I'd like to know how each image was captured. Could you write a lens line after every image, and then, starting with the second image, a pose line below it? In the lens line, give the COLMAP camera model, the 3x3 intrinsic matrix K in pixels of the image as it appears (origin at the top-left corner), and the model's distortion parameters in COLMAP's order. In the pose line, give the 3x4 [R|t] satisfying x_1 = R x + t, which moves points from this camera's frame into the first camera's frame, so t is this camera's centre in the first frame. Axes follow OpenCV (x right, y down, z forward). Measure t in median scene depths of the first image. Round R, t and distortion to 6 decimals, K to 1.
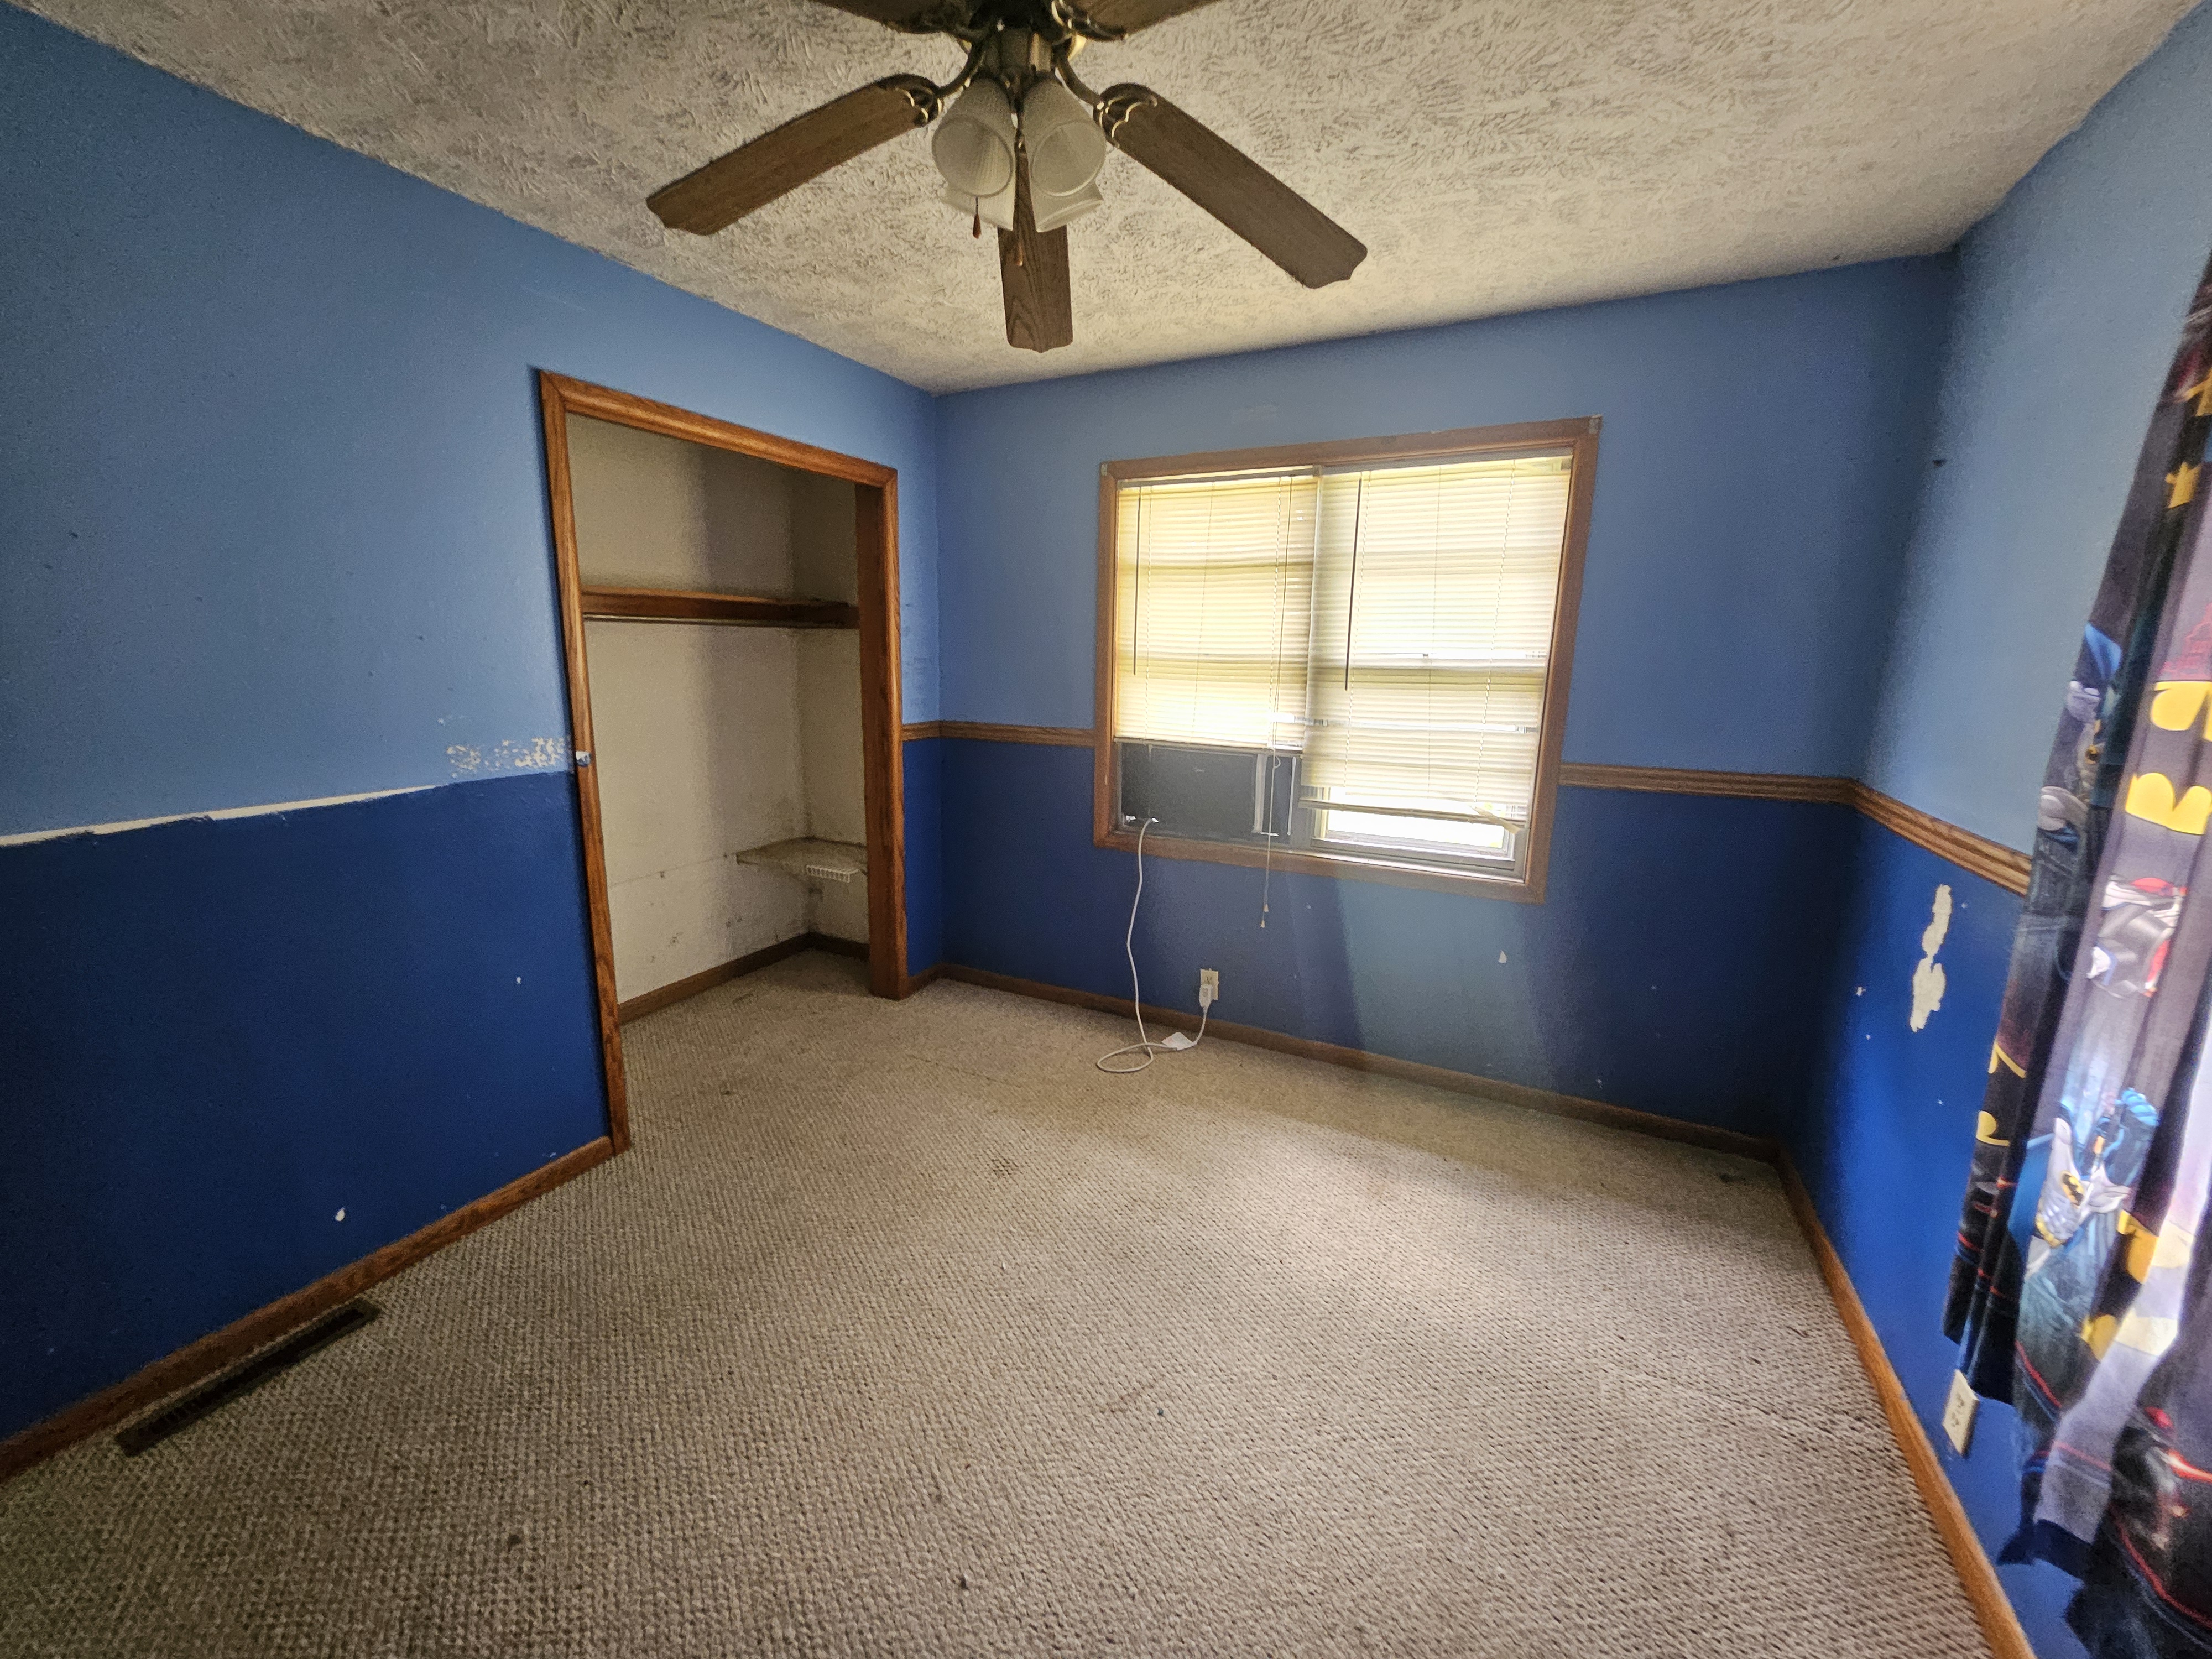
lens RADIAL K [[865.4, 0, 1106.8], [0, 865.4, 825.6], [0, 0, 1]] dist [0.000865, 0.000225]
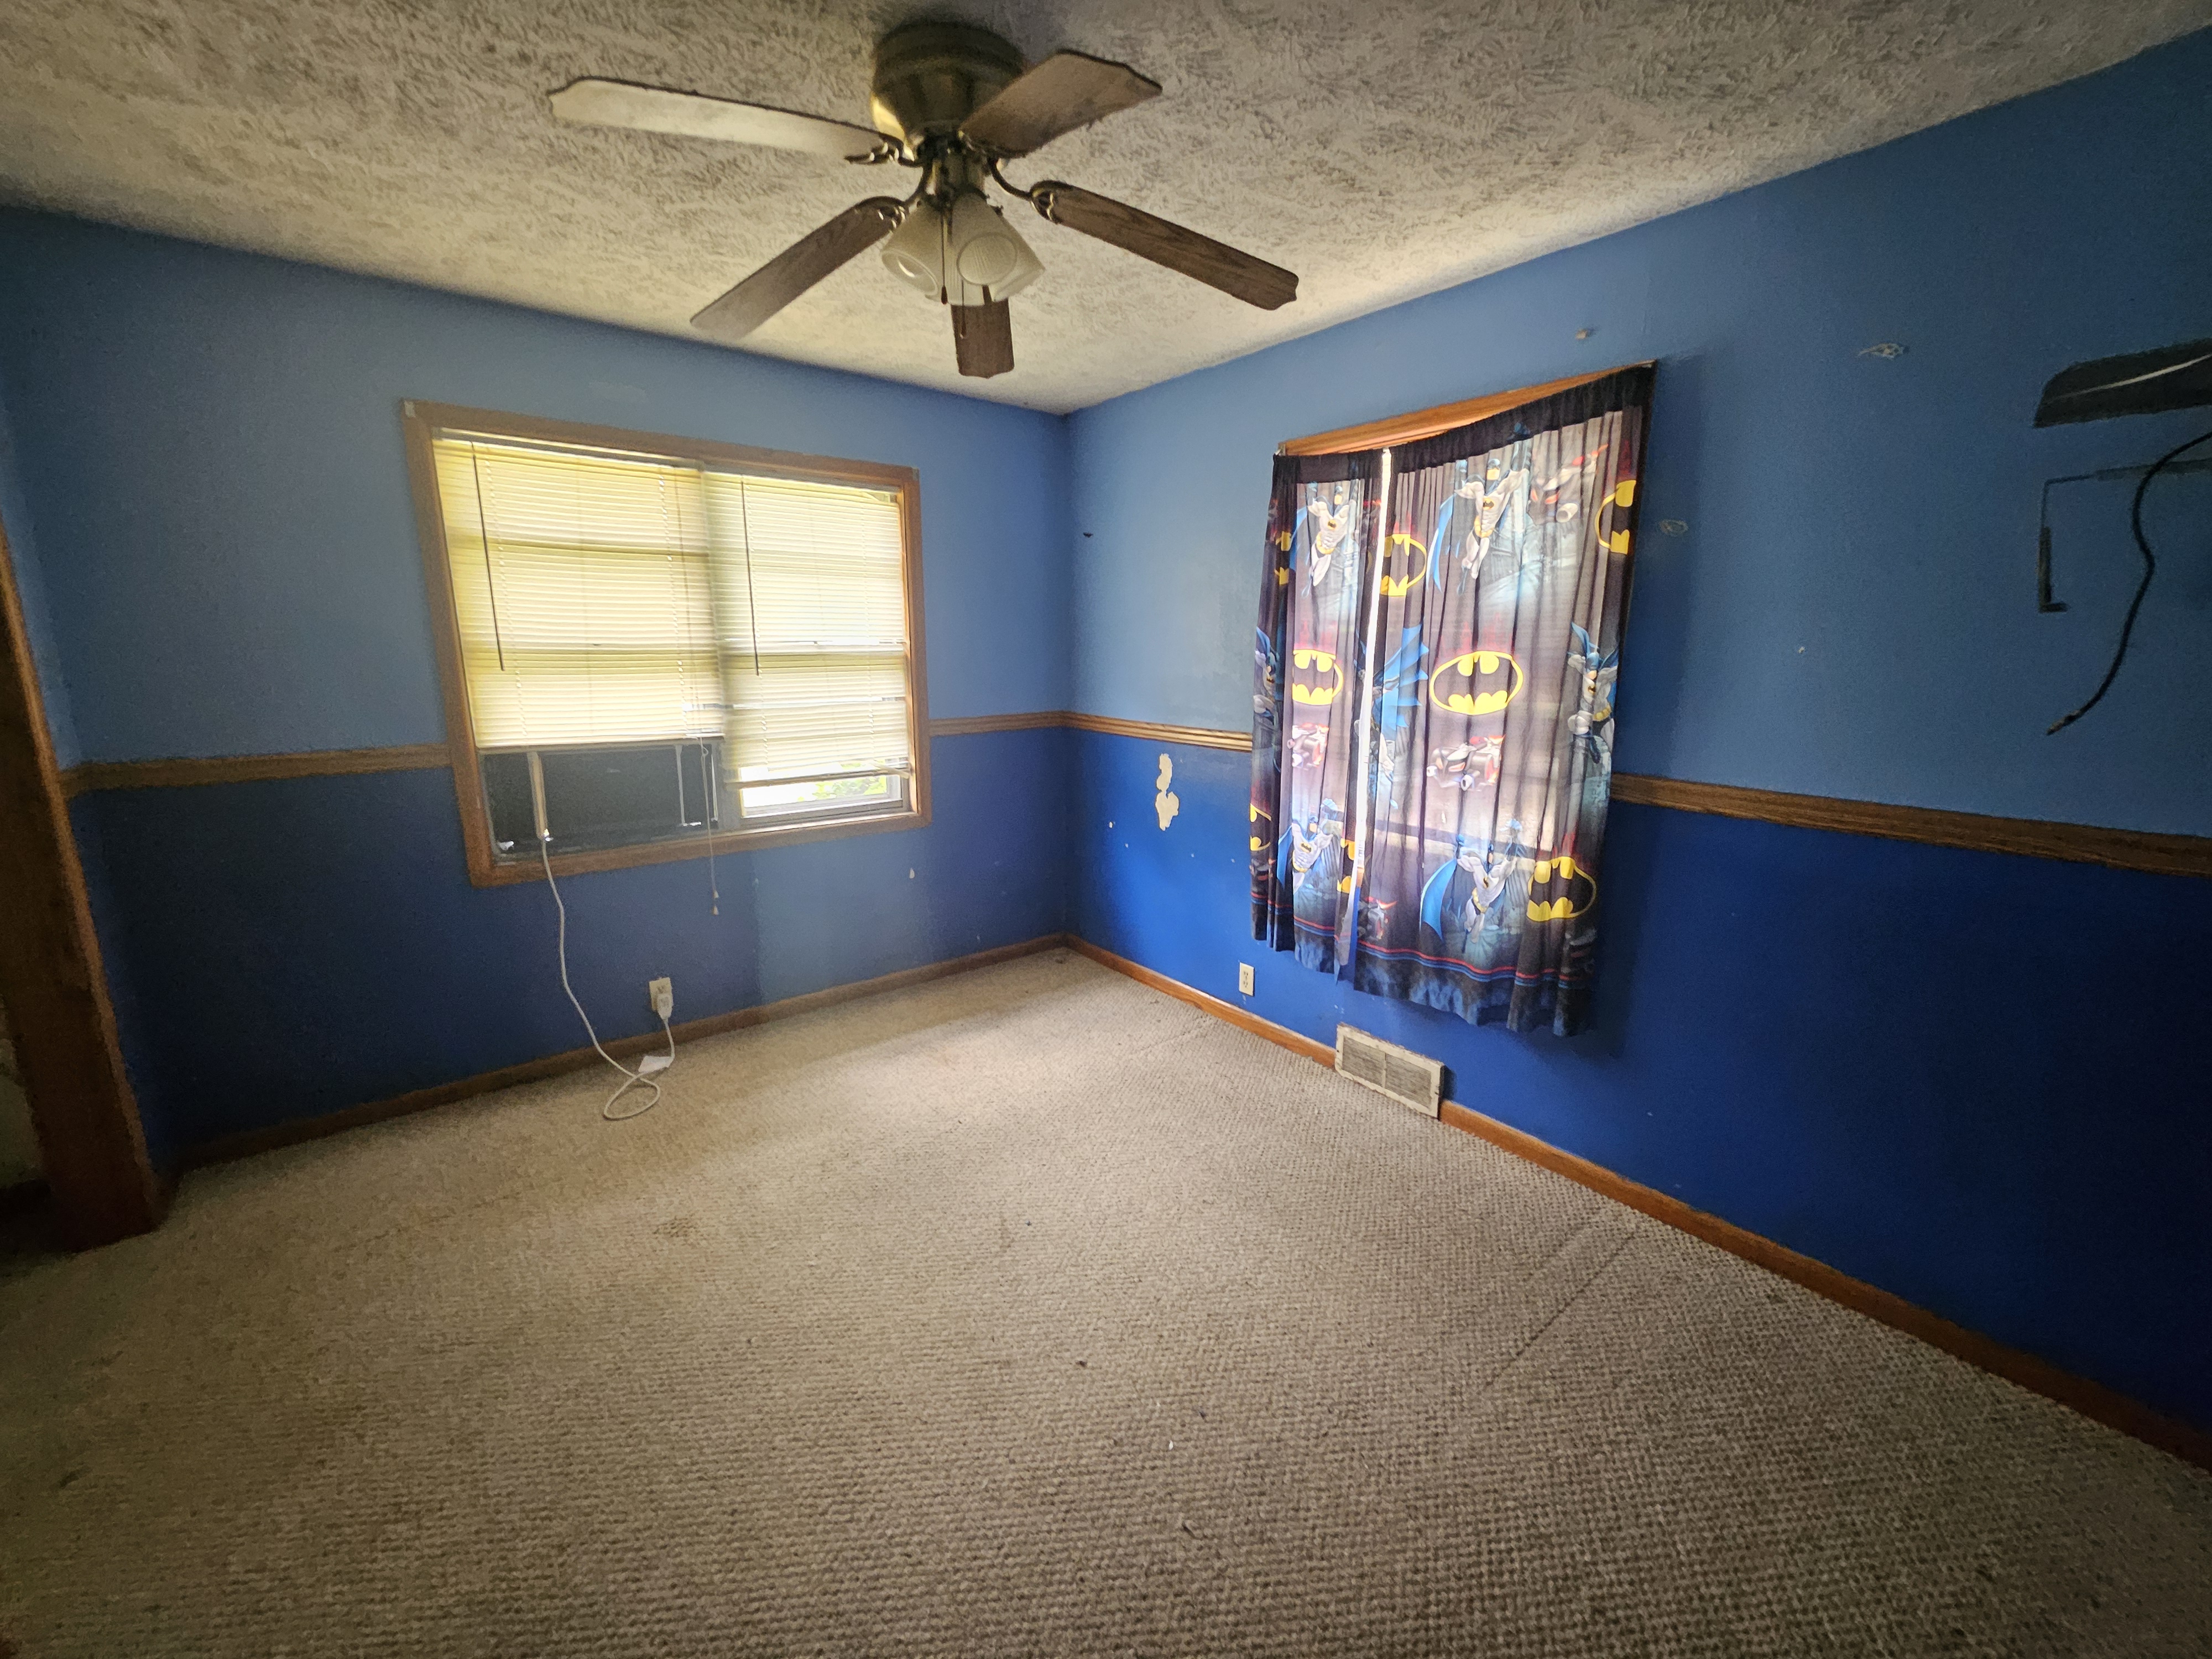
lens RADIAL K [[865.4, 0, 1106.1], [0, 865.4, 825.8], [0, 0, 1]] dist [0.000865, 0.000225]
pose [[0.419952, -0.202268, 0.884719, -0.557860], [0.182960, 0.973701, 0.135766, -0.040981], [-0.888913, 0.104853, 0.445914, 0.147259]]
